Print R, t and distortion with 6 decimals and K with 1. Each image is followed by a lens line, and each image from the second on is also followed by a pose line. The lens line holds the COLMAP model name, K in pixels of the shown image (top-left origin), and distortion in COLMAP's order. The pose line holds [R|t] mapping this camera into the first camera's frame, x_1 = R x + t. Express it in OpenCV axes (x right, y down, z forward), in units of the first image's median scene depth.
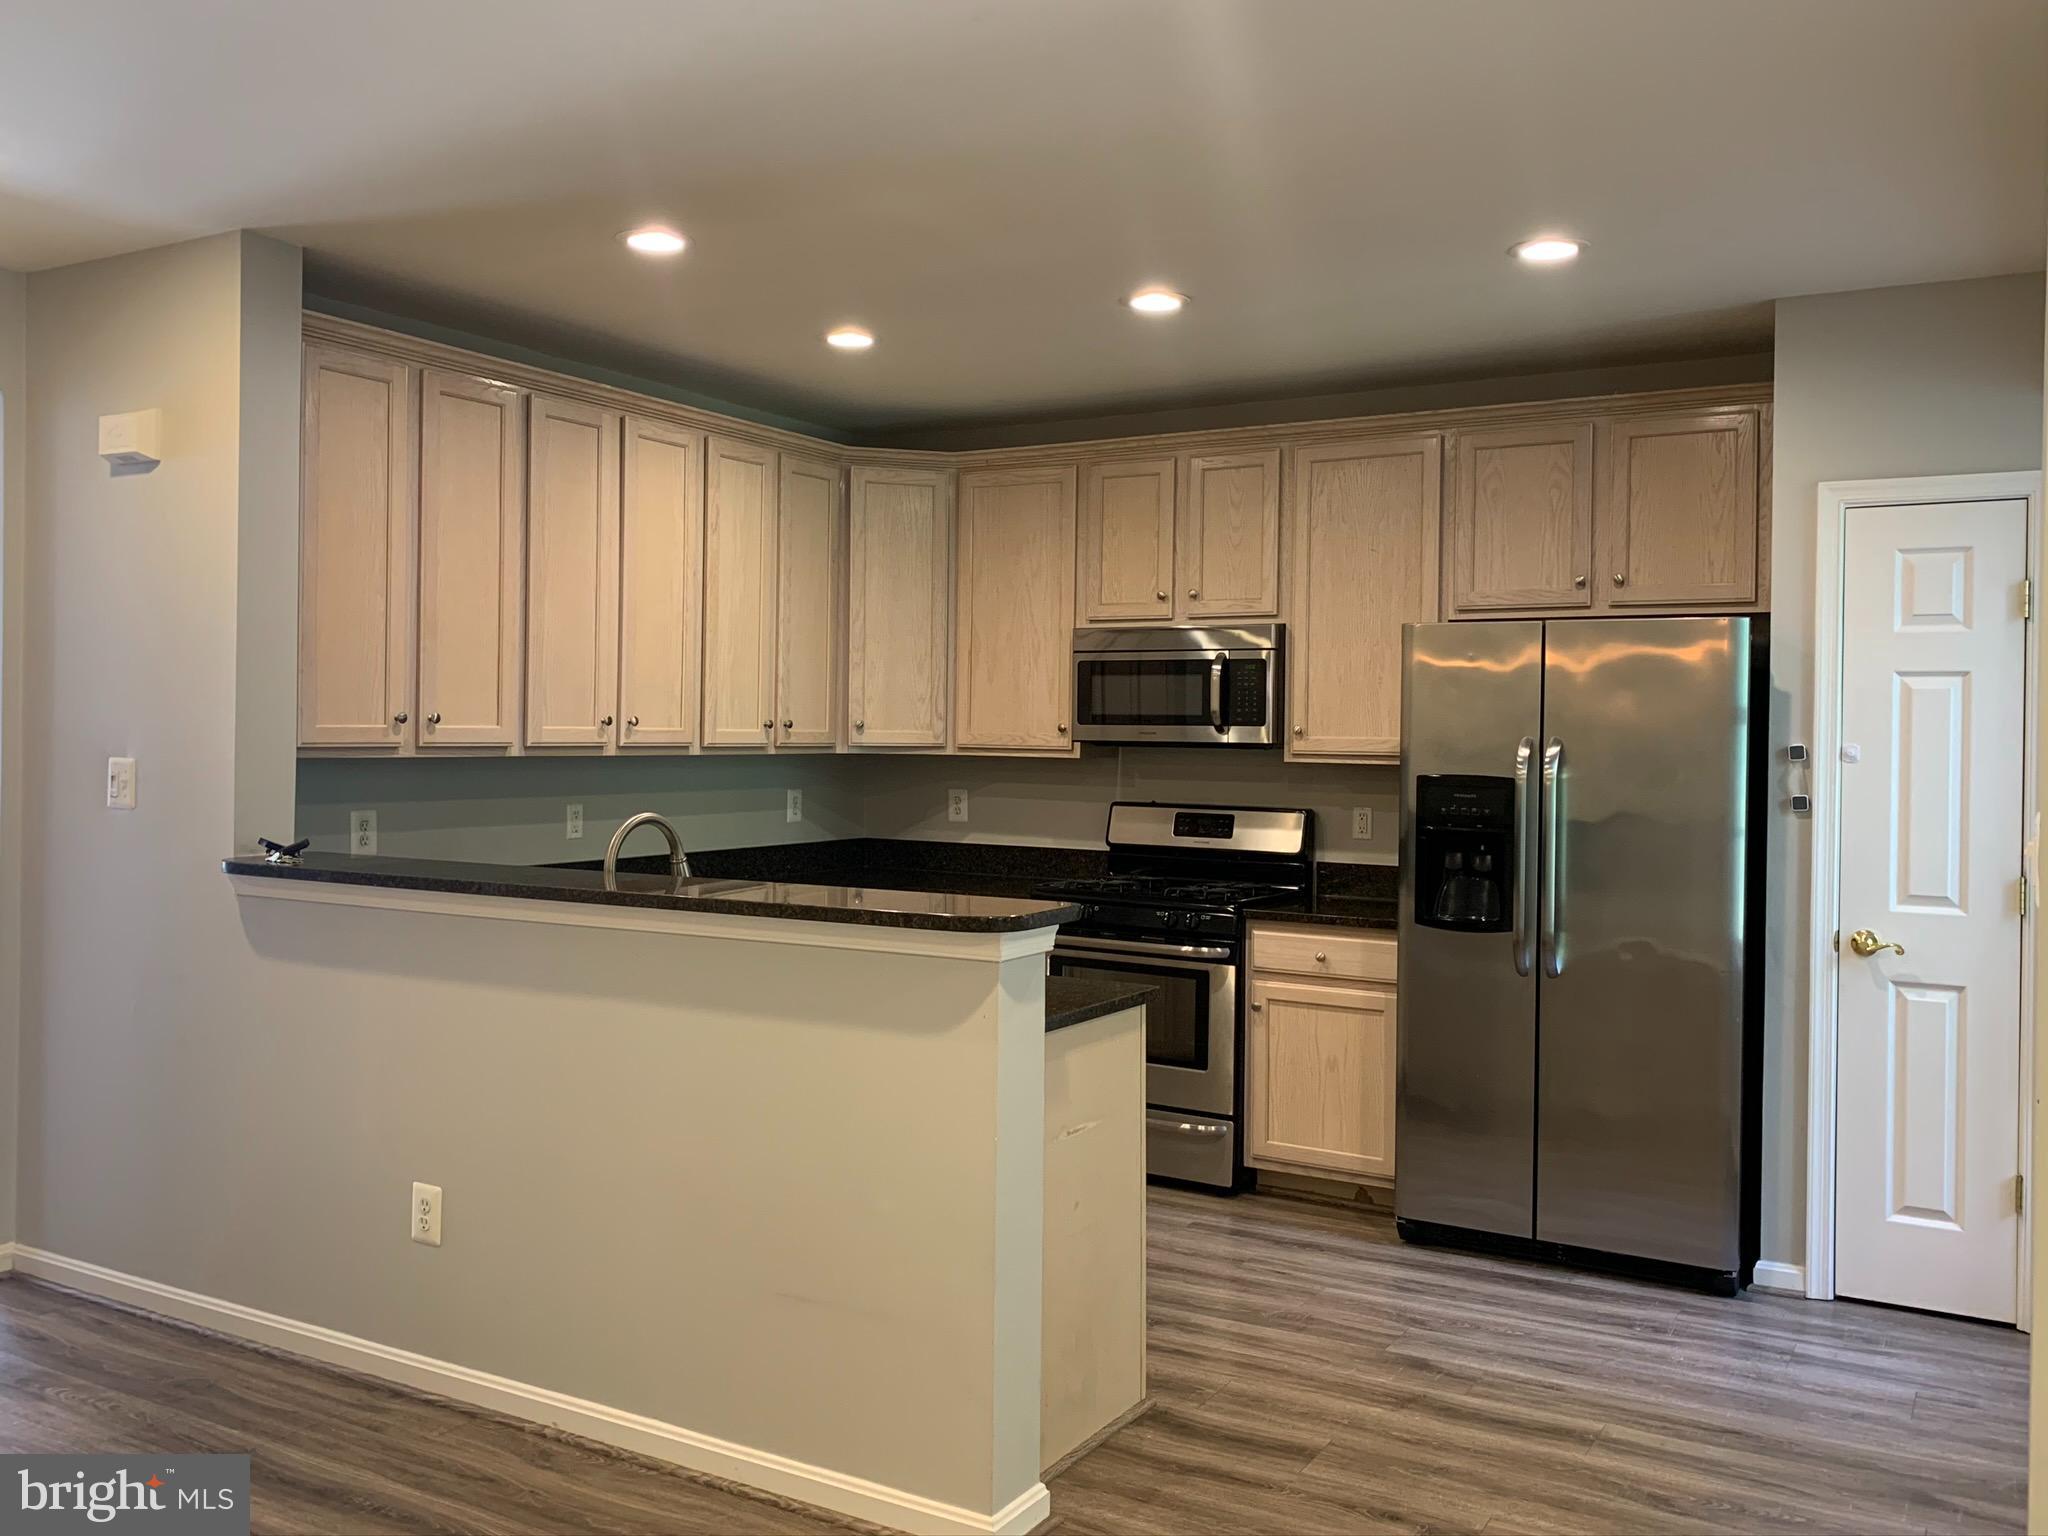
lens RADIAL K [[1726.9, 0, 1021.0], [0, 1726.9, 764.7], [0, 0, 1]] dist [-0.051479, -0.010122]
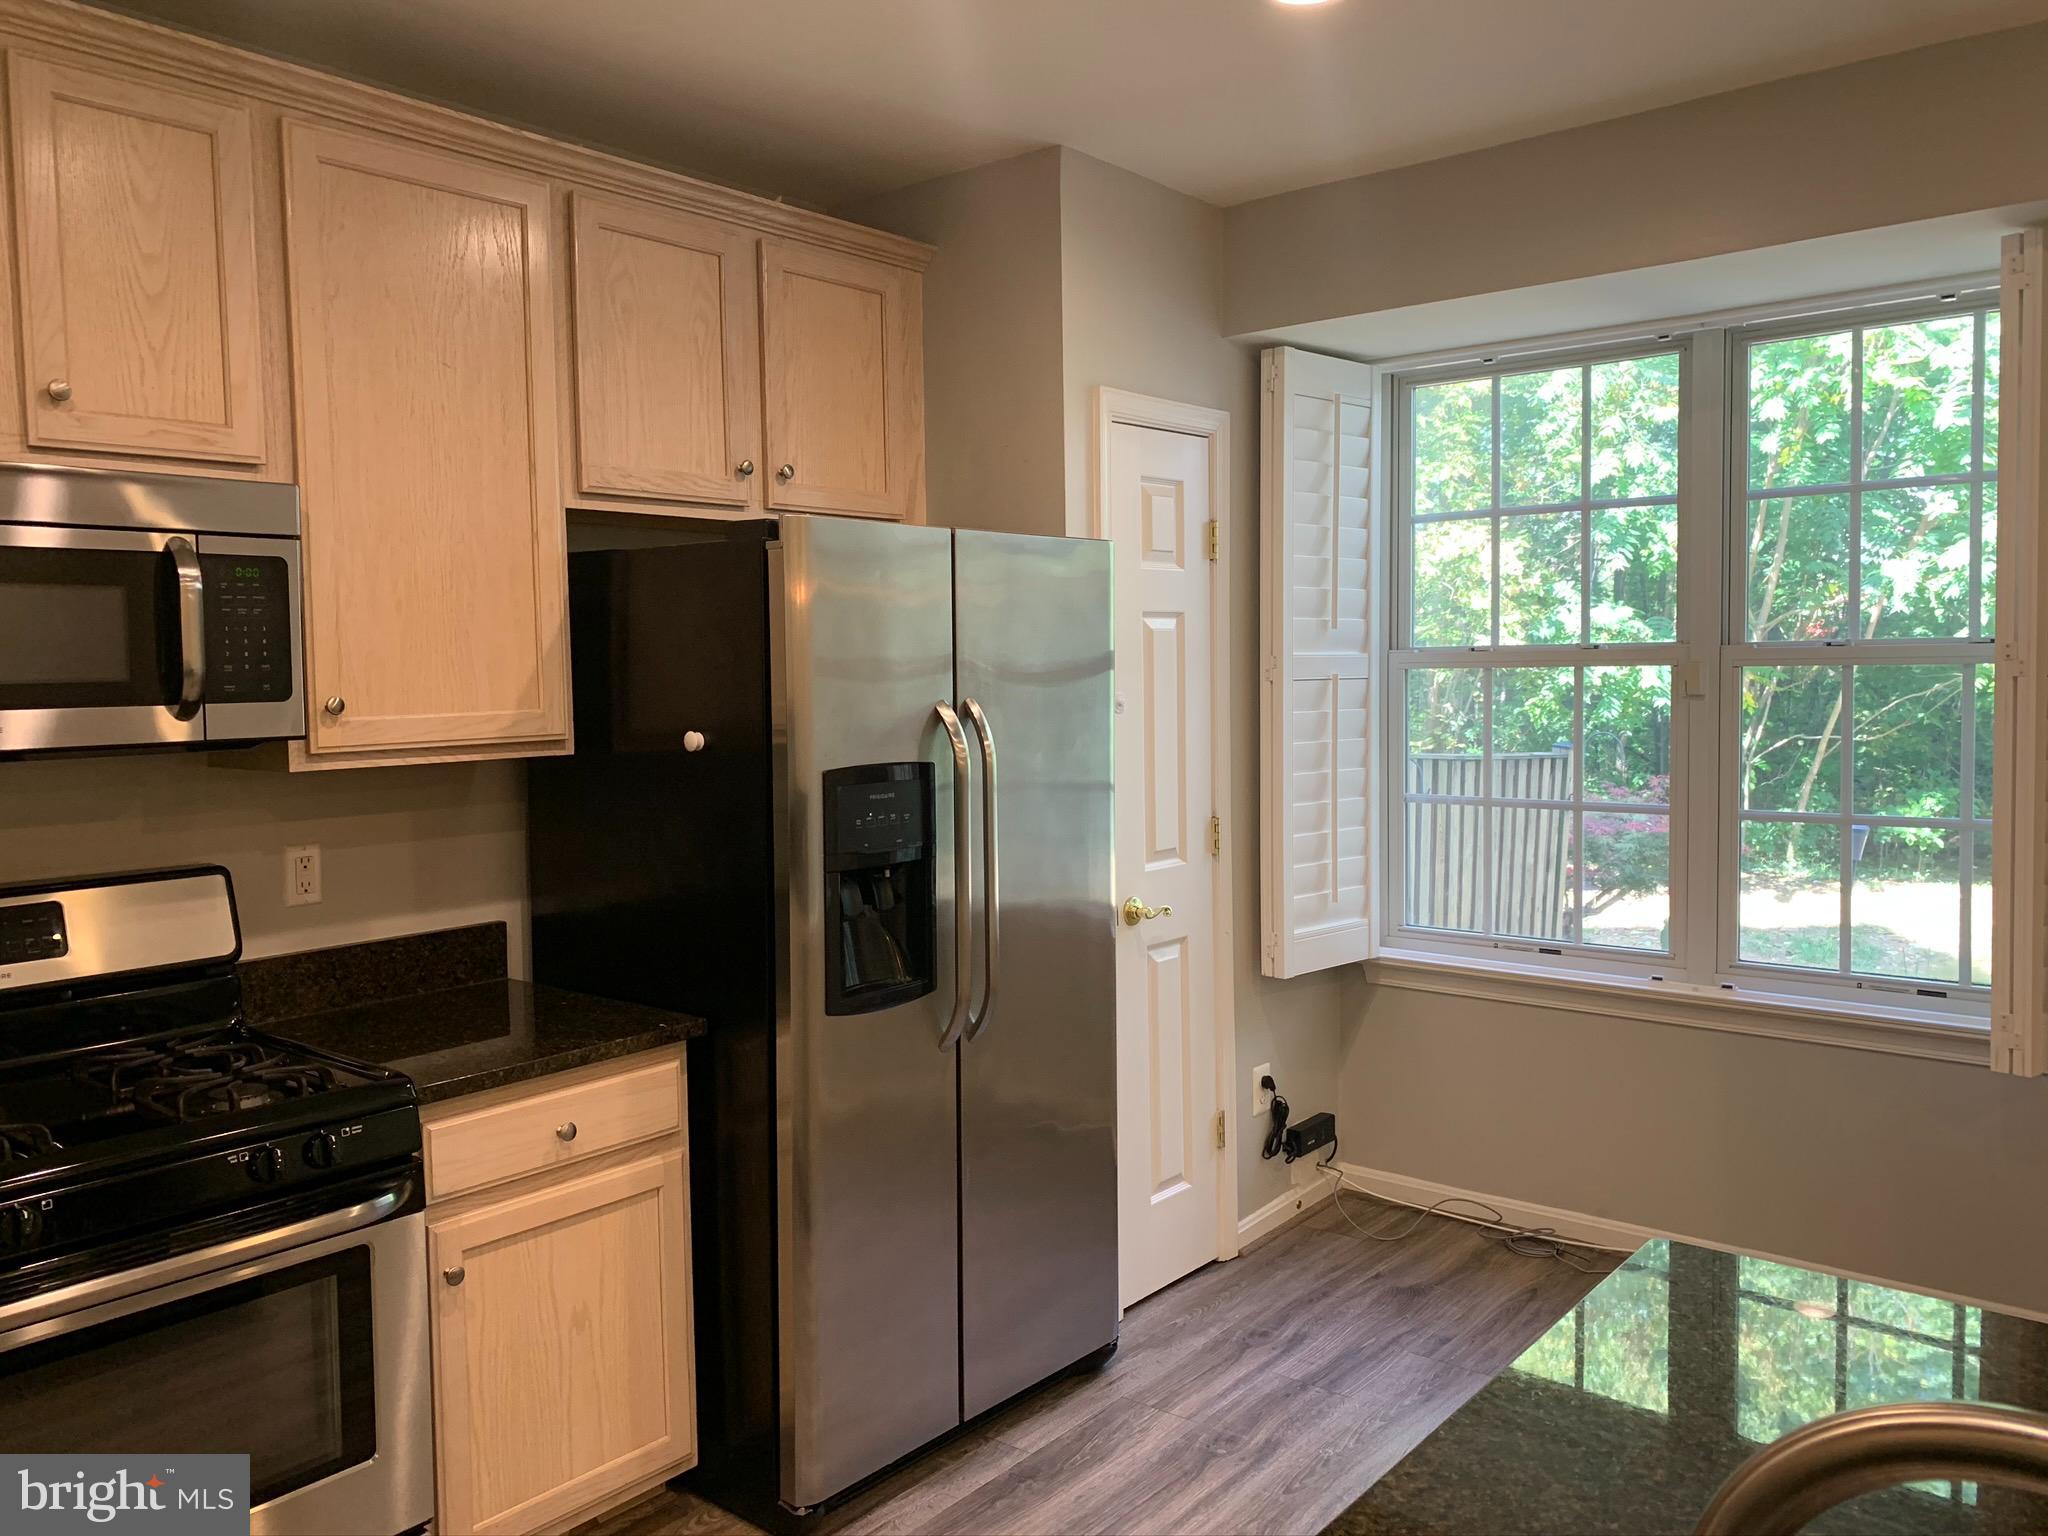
lens RADIAL K [[1546.8, 0, 1022.7], [0, 1546.8, 754.4], [0, 0, 1]] dist [0.011664, -0.007344]
pose [[0.158885, -0.073637, 0.984547, -0.265107], [0.037514, 0.996945, 0.068510, -0.031332], [-0.986584, 0.026049, 0.161162, 0.784403]]
